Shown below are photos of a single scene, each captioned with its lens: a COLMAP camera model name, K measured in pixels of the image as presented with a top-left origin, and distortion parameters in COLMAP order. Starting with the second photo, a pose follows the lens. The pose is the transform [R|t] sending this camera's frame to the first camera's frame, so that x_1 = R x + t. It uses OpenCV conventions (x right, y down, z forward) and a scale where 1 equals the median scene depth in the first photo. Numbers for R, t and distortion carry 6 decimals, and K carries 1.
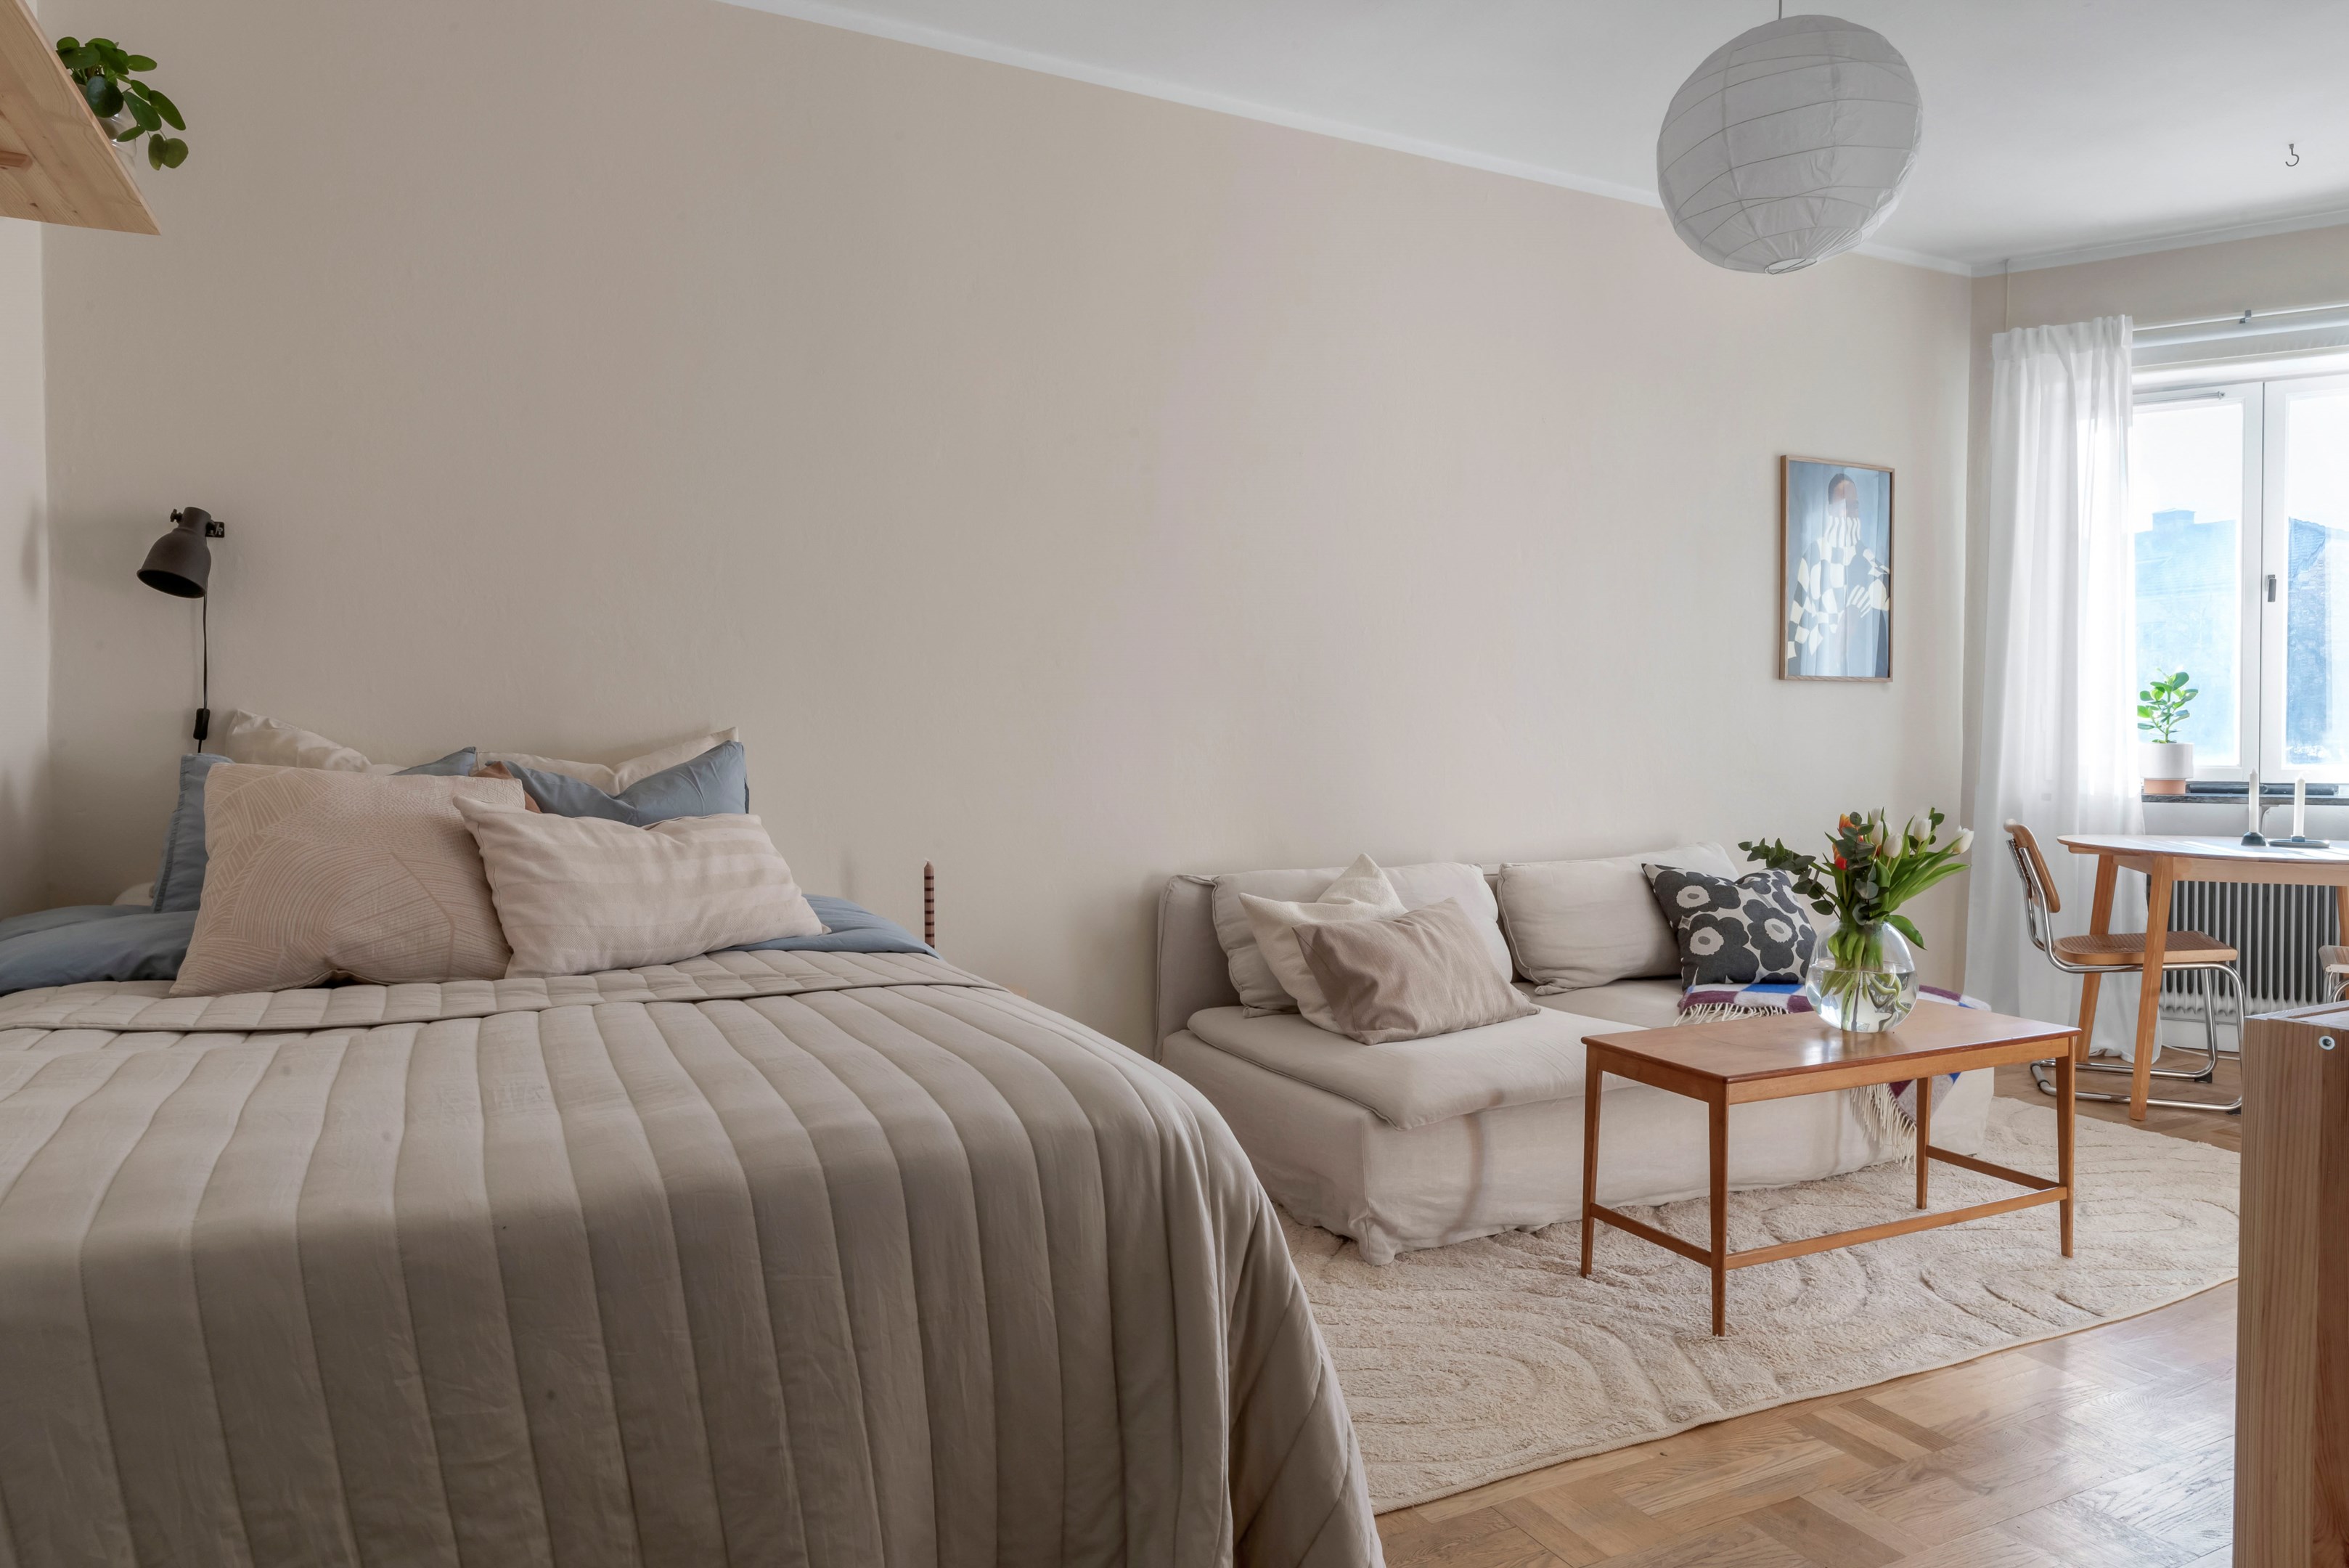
lens RADIAL K [[1453.3, 0, 1181.9], [0, 1453.3, 779.1], [0, 0, 1]] dist [-0.005482, 0.002252]
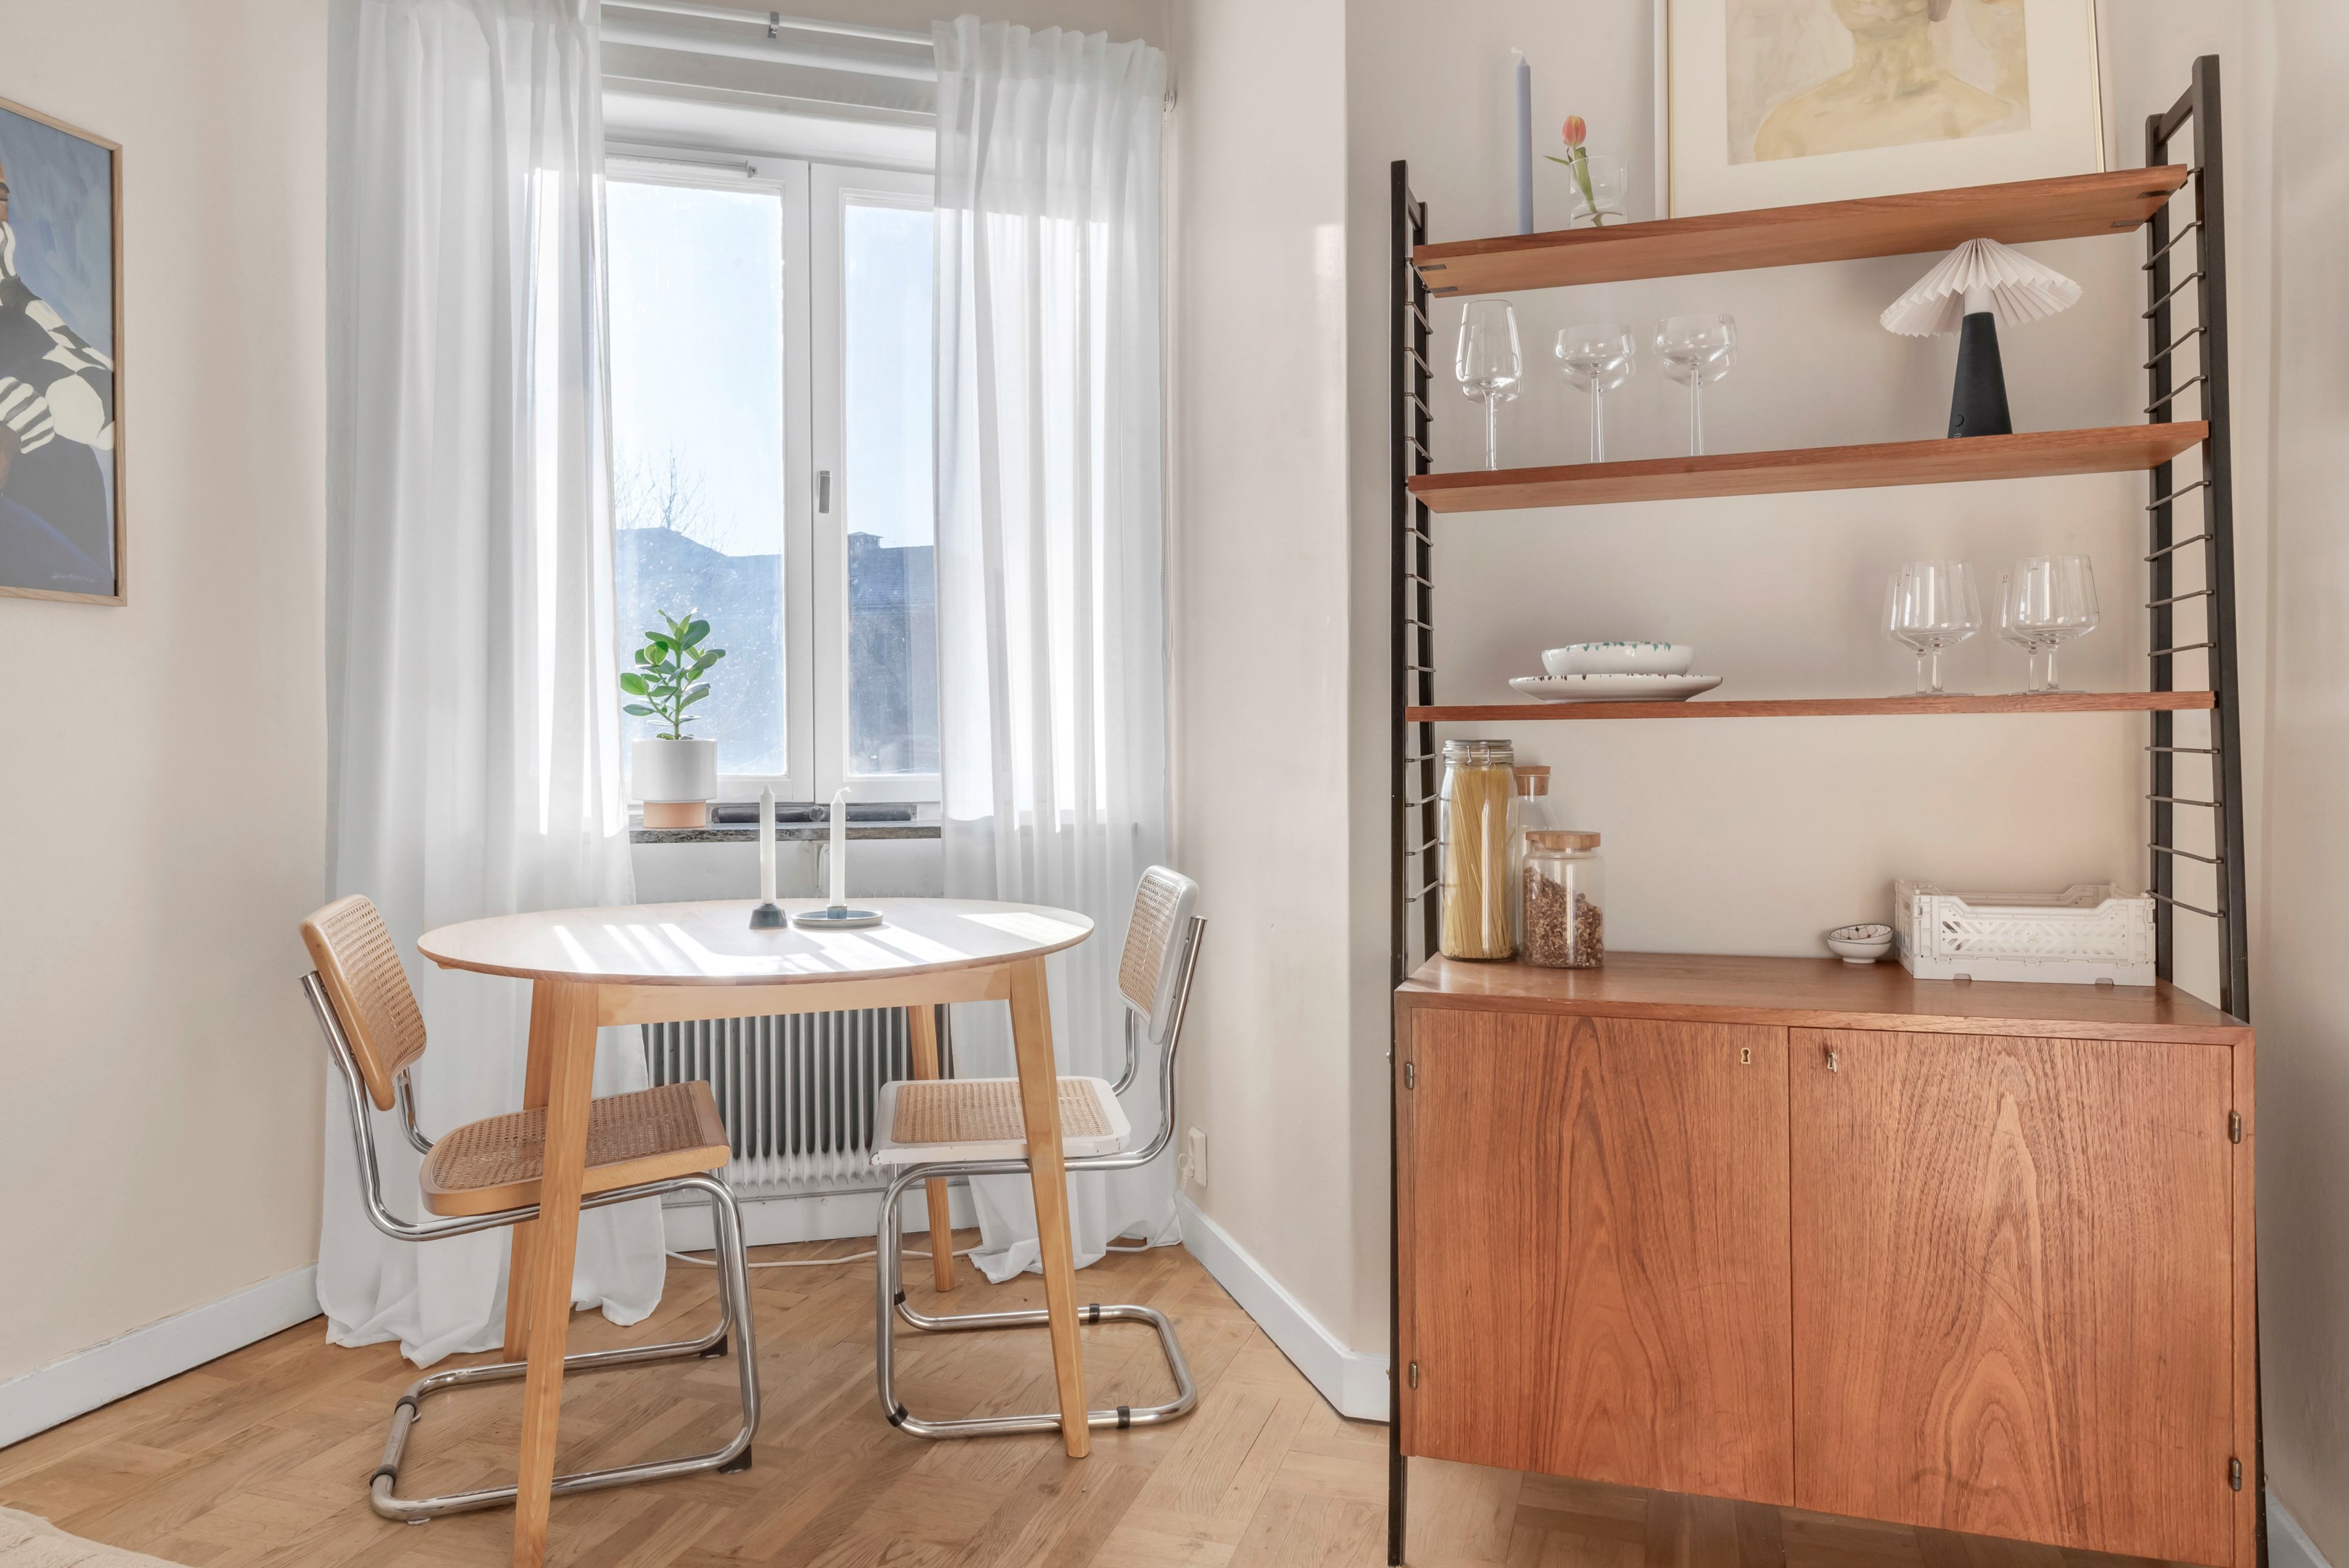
lens RADIAL K [[1530.8, 0, 1179.9], [0, 1530.8, 756.7], [0, 0, 1]] dist [-0.004948, -0.000132]
pose [[0.697664, -0.005409, 0.716404, 0.555855], [0.018845, 0.999764, -0.010803, -0.011004], [-0.716177, 0.021038, 0.697602, 0.623953]]
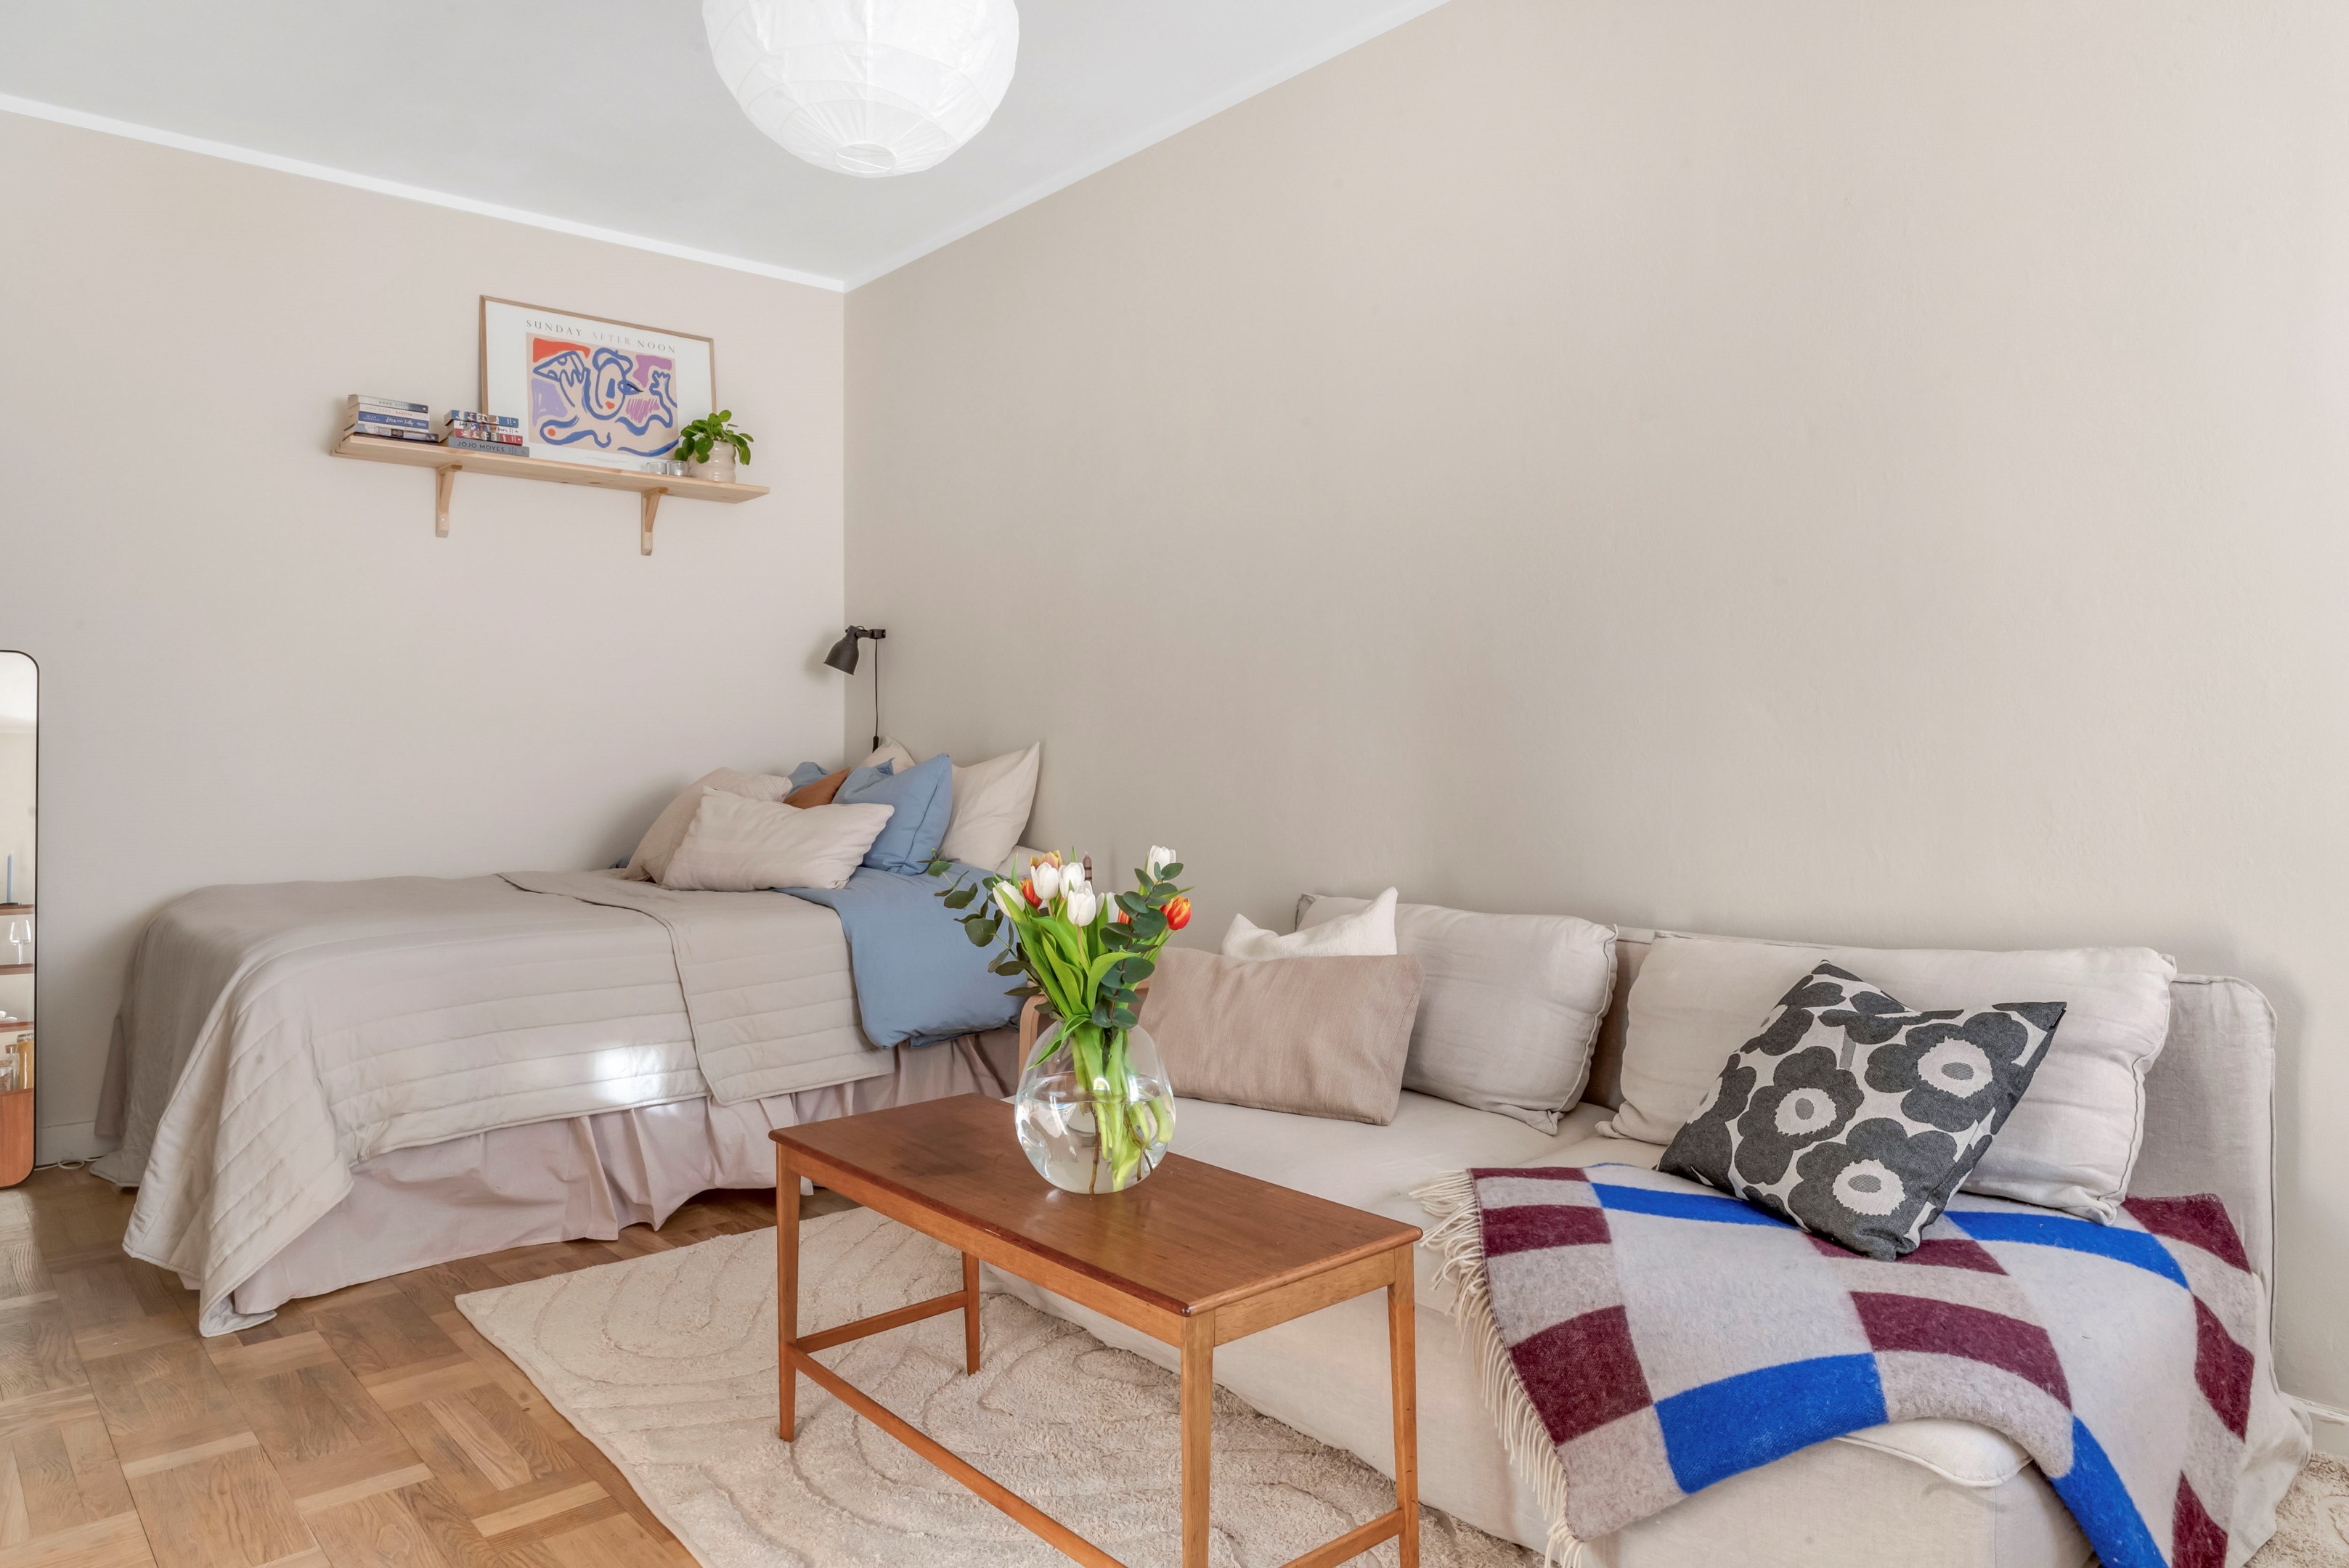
lens RADIAL K [[1492.6, 0, 1192.7], [0, 1492.6, 730.6], [0, 0, 1]] dist [-0.006140, -0.000771]
pose [[0.262781, -0.019348, -0.964662, 0.983076], [-0.017705, 0.999534, -0.024870, -0.014128], [0.964693, 0.023615, 0.262316, 0.749312]]
